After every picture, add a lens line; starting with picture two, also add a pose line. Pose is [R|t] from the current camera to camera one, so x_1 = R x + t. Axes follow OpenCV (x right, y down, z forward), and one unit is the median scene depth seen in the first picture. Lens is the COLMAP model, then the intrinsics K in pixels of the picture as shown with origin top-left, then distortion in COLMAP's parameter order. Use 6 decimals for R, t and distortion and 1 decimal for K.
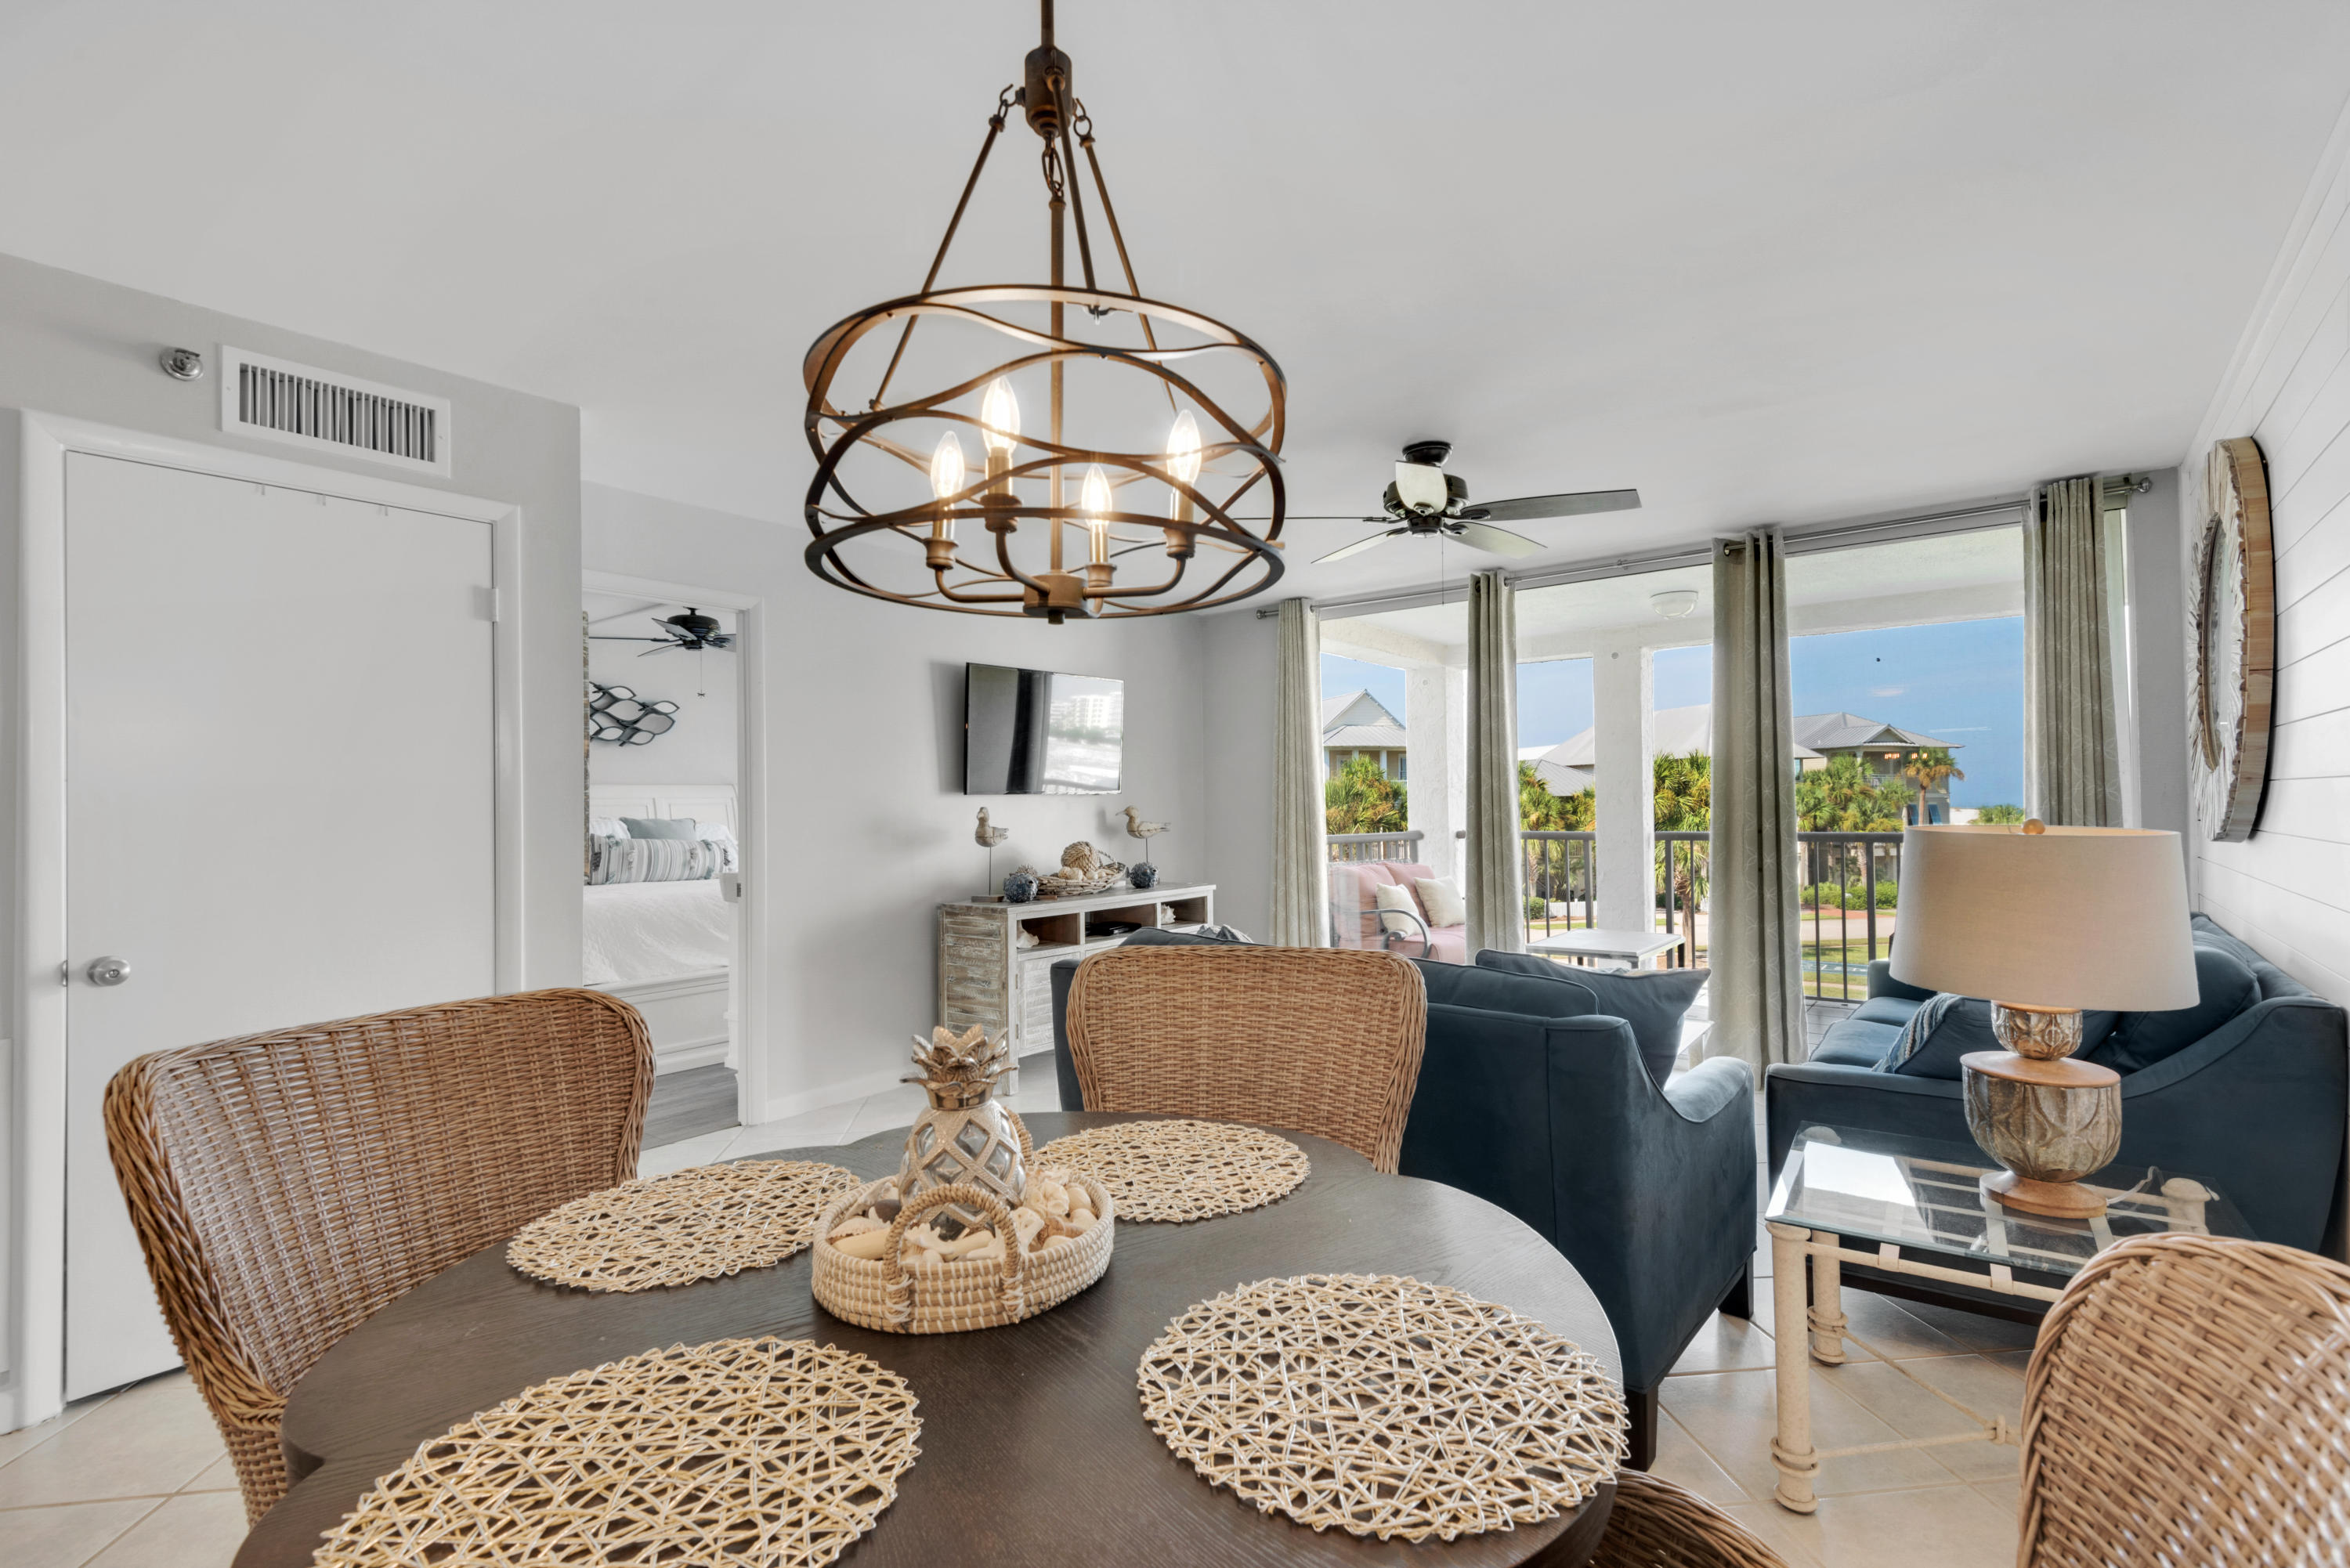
lens RADIAL K [[1099.4, 0, 1175.0], [0, 1099.4, 784.0], [0, 0, 1]] dist [0.030026, -0.015207]
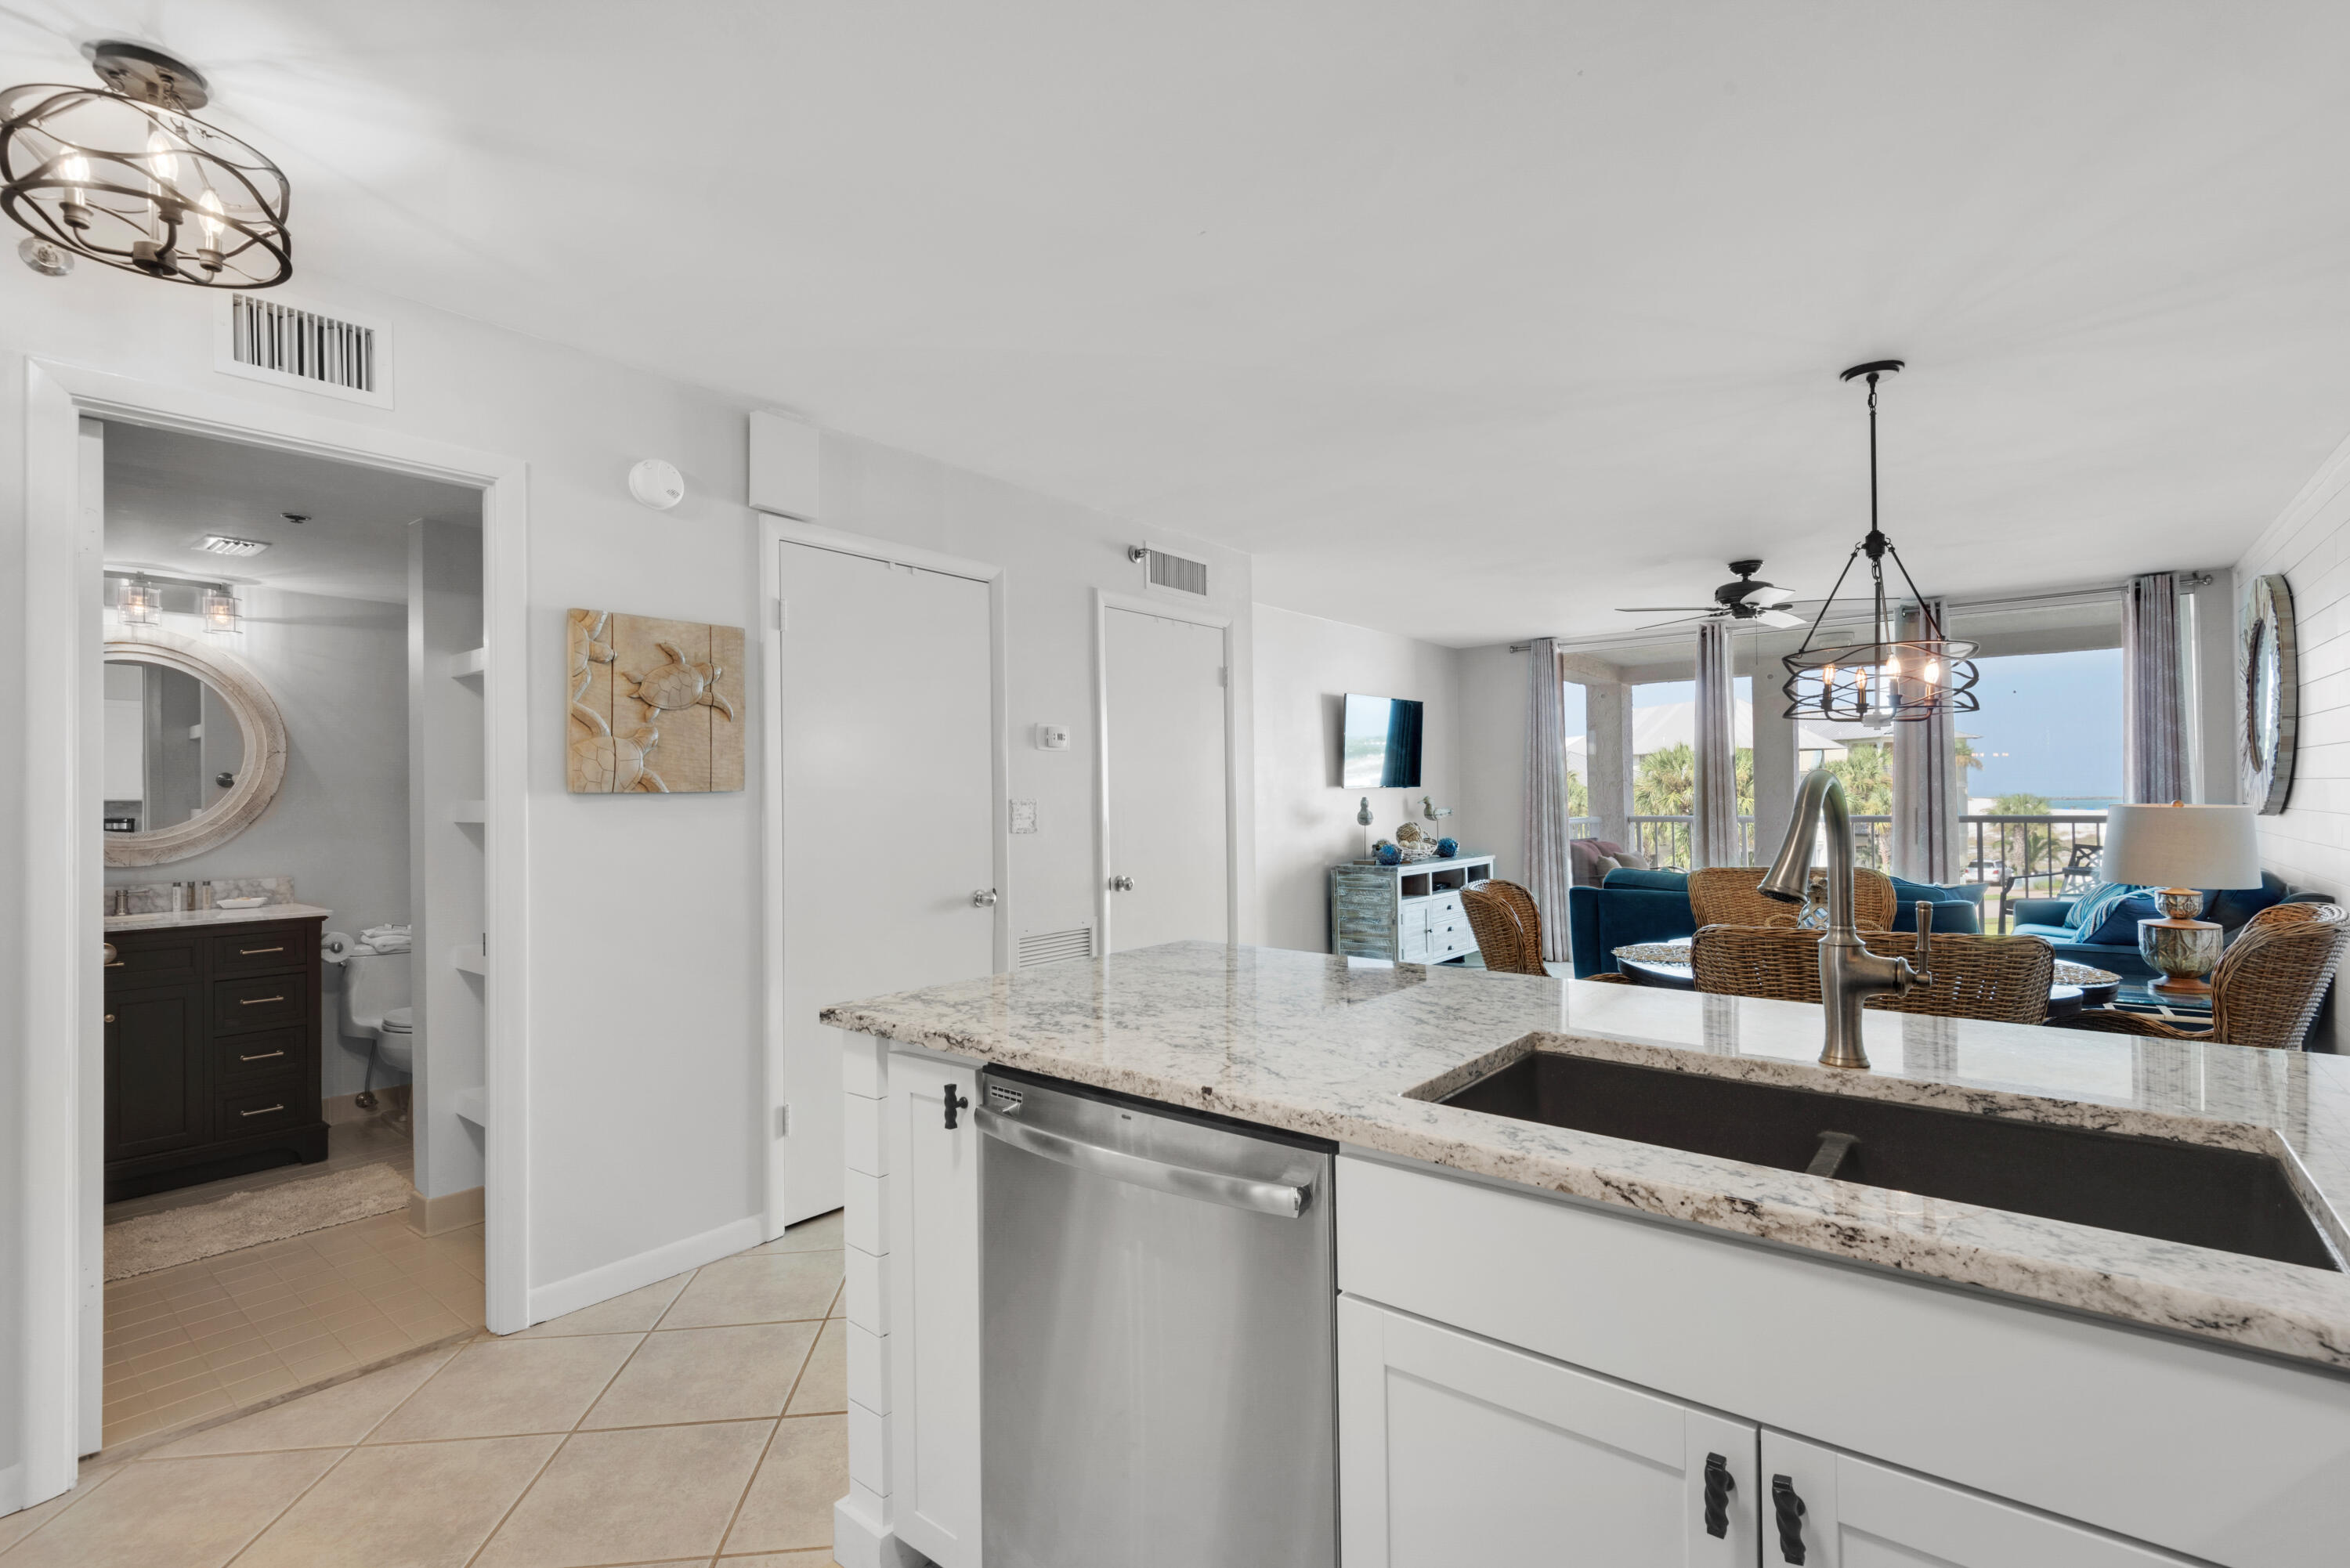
lens RADIAL K [[1099.4, 0, 1175.0], [0, 1099.4, 784.0], [0, 0, 1]] dist [0.030026, -0.015207]
pose [[0.999987, -0.002103, -0.004701, -0.469135], [0.002140, 0.999966, 0.008019, -0.008351], [0.004684, -0.008029, 0.999957, -0.465145]]
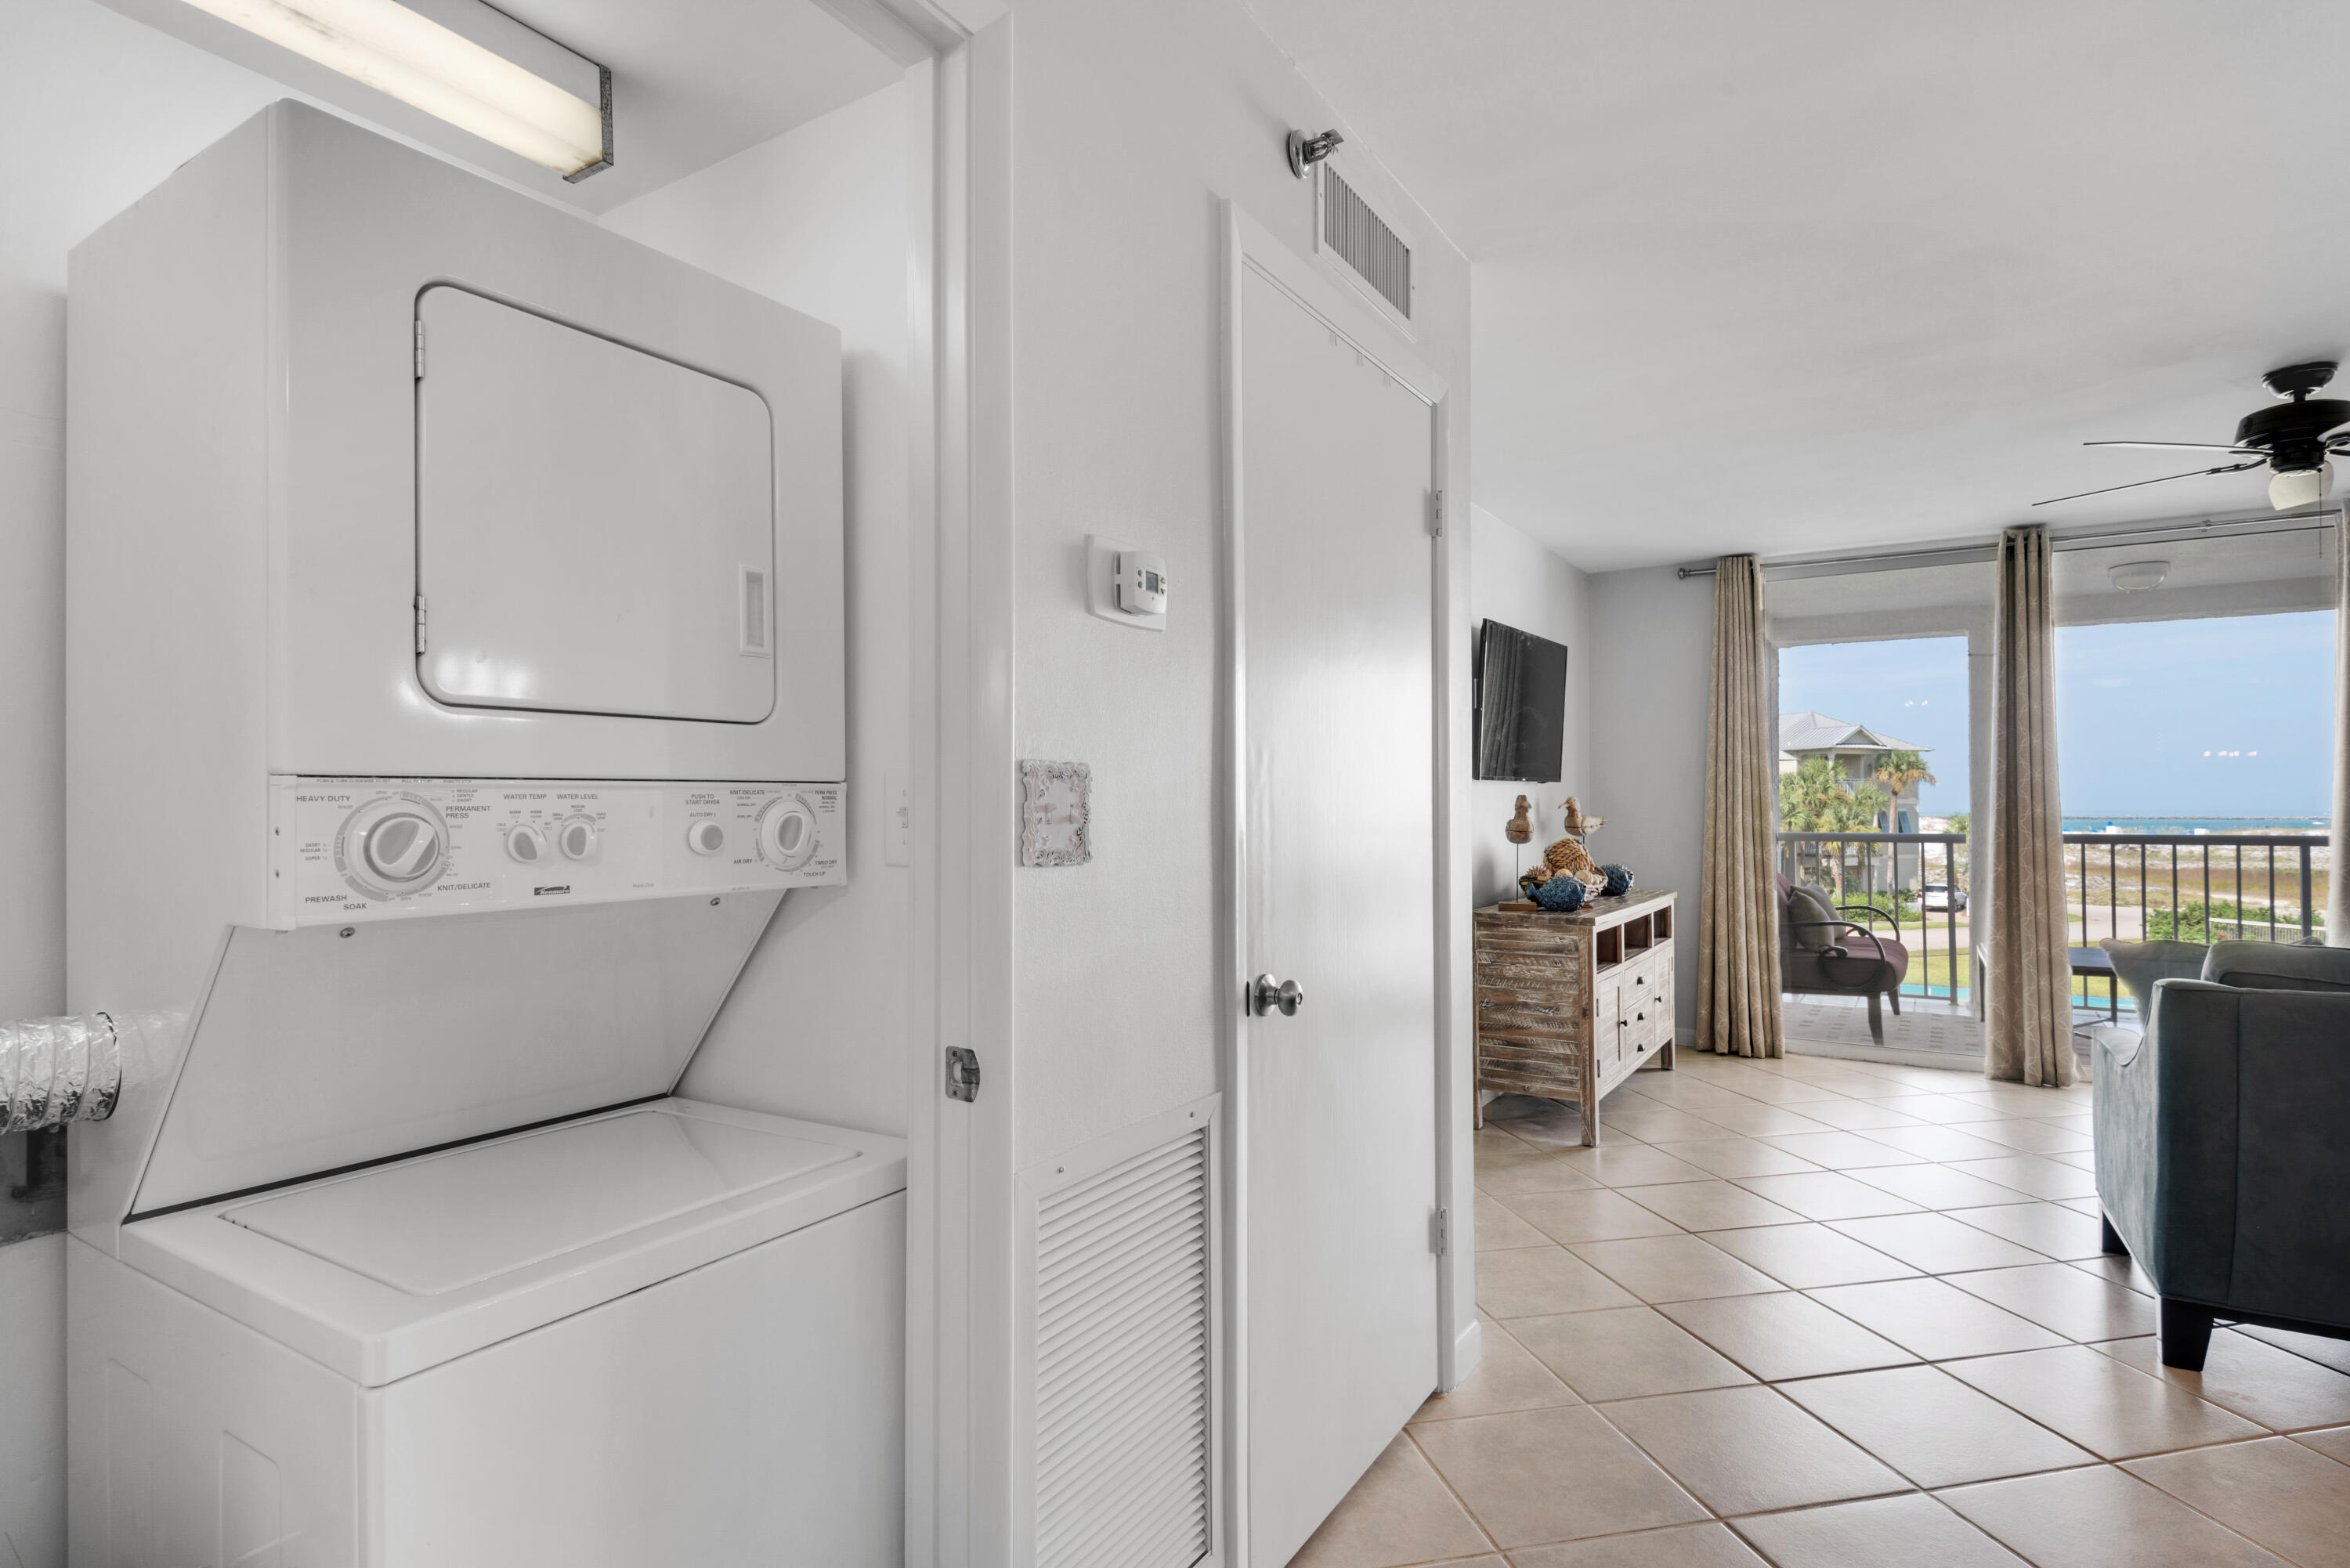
lens RADIAL K [[1249.0, 0, 1175.0], [0, 1249.0, 784.0], [0, 0, 1]] dist [0.005036, 0.000182]
pose [[0.994811, 0.009794, 0.101265, -0.602190], [-0.009881, 0.999951, 0.000350, 0.017185], [-0.101257, -0.001348, 0.994859, 0.114503]]
